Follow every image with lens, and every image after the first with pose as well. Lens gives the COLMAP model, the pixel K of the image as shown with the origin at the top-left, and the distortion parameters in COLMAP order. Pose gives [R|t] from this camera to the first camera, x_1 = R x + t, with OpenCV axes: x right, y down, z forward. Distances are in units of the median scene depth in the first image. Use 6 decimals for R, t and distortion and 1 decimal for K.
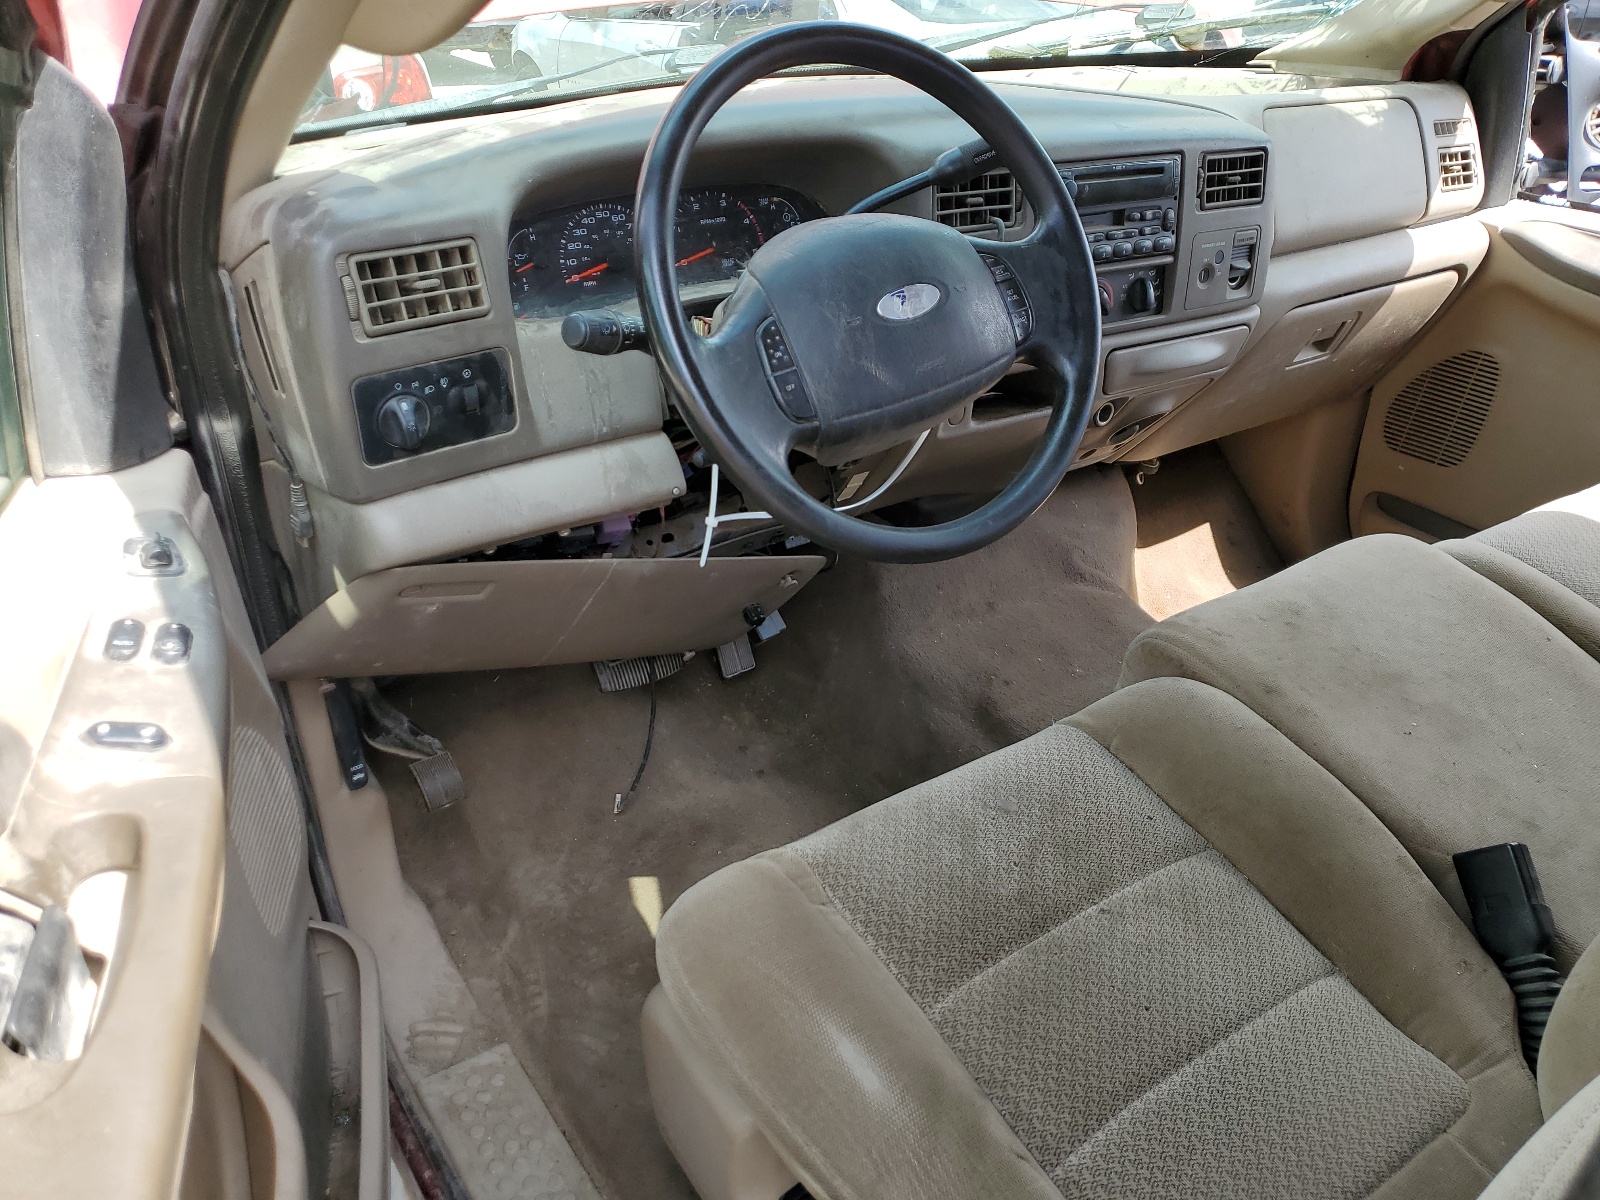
lens RADIAL K [[1191.4, 0, 801.5], [0, 1191.4, 595.1], [0, 0, 1]] dist [0.004335, 0.013195]
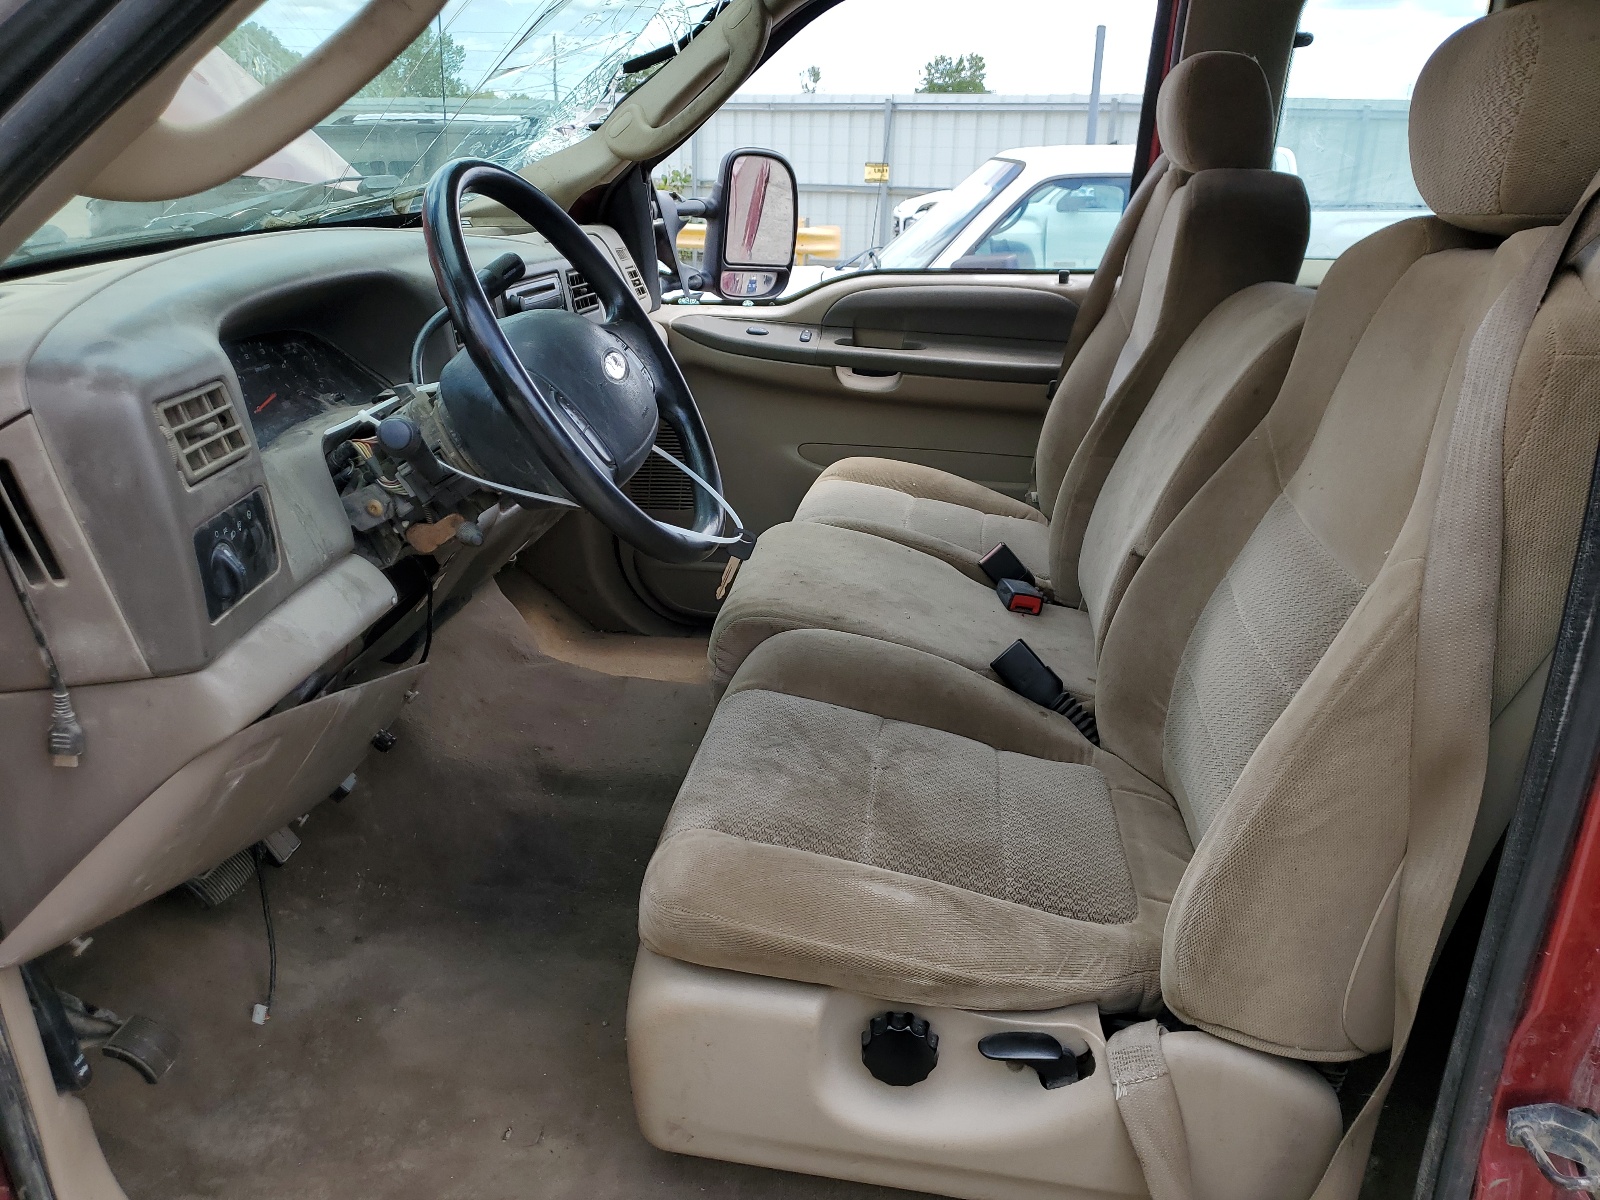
lens RADIAL K [[1191.4, 0, 797.6], [0, 1191.4, 607.2], [0, 0, 1]] dist [0.004335, 0.013195]
pose [[0.687029, -0.287059, 0.667524, -0.529238], [0.372515, 0.927895, 0.015629, 0.029474], [-0.623879, 0.237925, 0.744424, 0.011493]]
